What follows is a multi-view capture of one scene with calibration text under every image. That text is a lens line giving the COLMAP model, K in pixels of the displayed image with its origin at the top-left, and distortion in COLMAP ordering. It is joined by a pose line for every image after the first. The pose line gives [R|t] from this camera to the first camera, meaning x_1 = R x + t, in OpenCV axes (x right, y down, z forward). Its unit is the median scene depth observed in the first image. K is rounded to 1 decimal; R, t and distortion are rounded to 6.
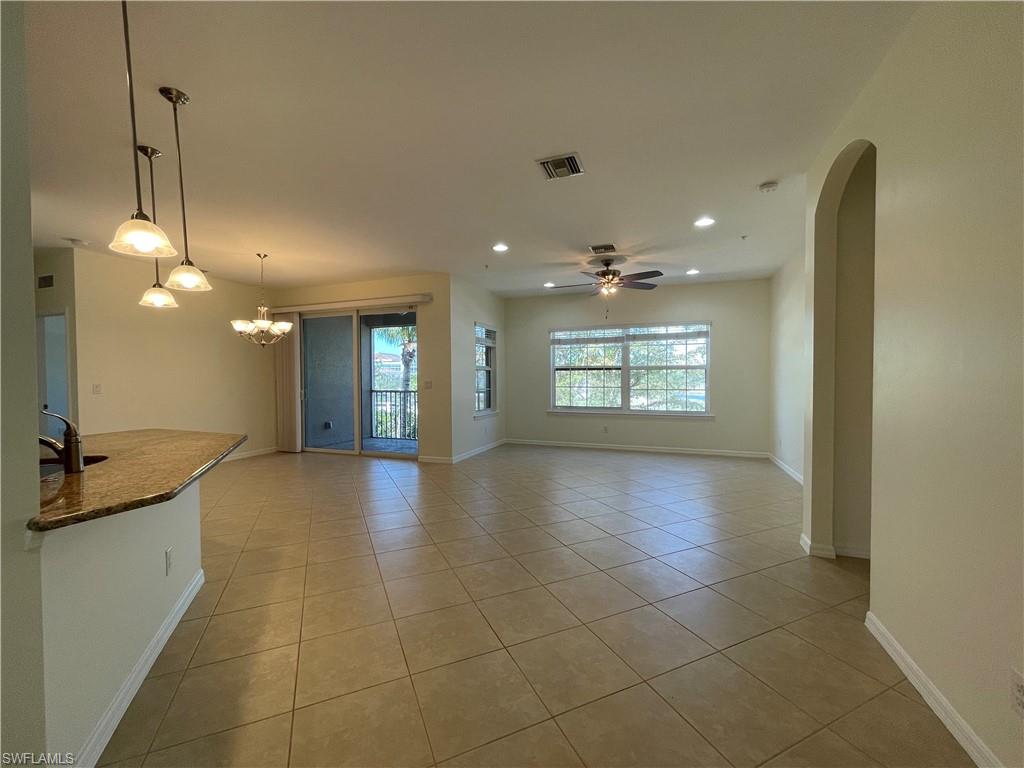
lens RADIAL K [[412.3, 0, 510.8], [0, 412.3, 380.1], [0, 0, 1]] dist [-0.000470, -0.000096]
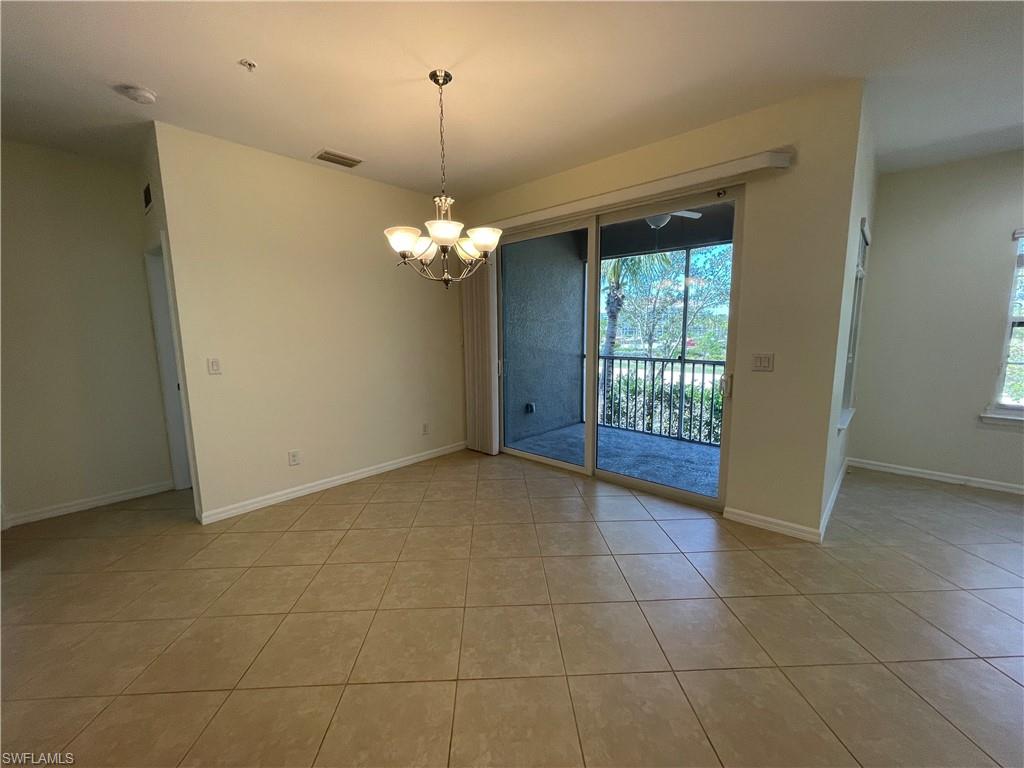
lens RADIAL K [[415.3, 0, 507.8], [0, 415.3, 385.1], [0, 0, 1]] dist [-0.000720, 0.000272]
pose [[0.924063, 0.050994, -0.378823, -0.254077], [-0.000513, 0.991226, 0.132179, -0.022651], [0.382240, -0.121948, 0.915981, 0.419552]]
